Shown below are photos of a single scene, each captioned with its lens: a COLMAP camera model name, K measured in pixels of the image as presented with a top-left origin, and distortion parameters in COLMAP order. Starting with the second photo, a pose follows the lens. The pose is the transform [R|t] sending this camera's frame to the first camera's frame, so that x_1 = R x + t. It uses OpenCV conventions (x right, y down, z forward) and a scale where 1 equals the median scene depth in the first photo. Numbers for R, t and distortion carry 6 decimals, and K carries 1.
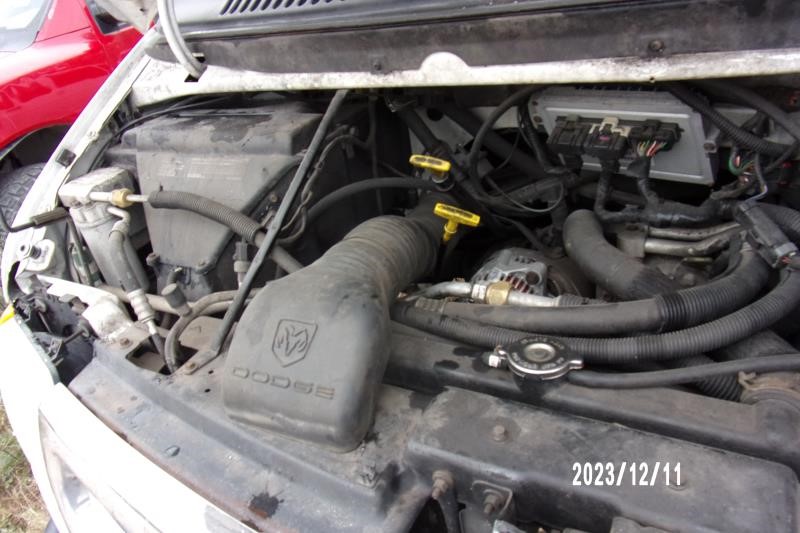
lens RADIAL K [[596.0, 0, 386.0], [0, 596.0, 266.4], [0, 0, 1]] dist [-0.028426, 0.002118]
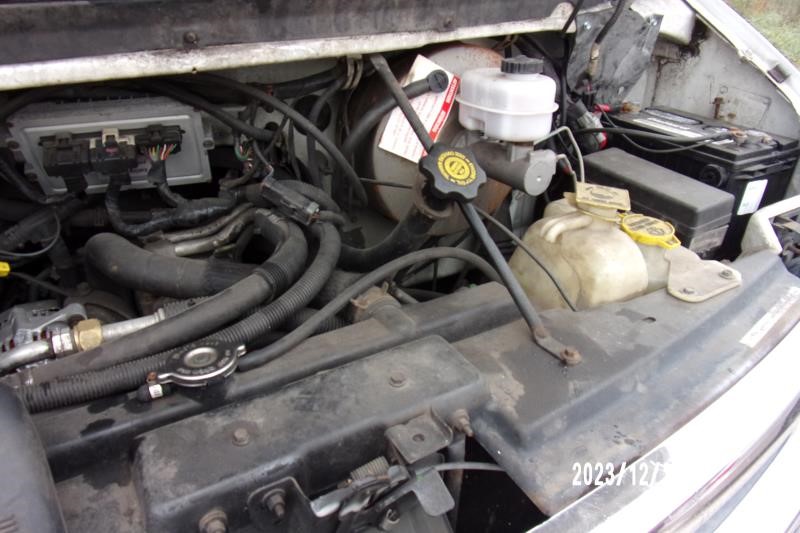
lens RADIAL K [[596.0, 0, 386.0], [0, 596.0, 266.4], [0, 0, 1]] dist [-0.028426, 0.002118]
pose [[0.498538, -0.261206, 0.826578, -0.319928], [0.336462, 0.937074, 0.093192, 0.022775], [-0.798907, 0.231653, 0.555053, 0.220728]]
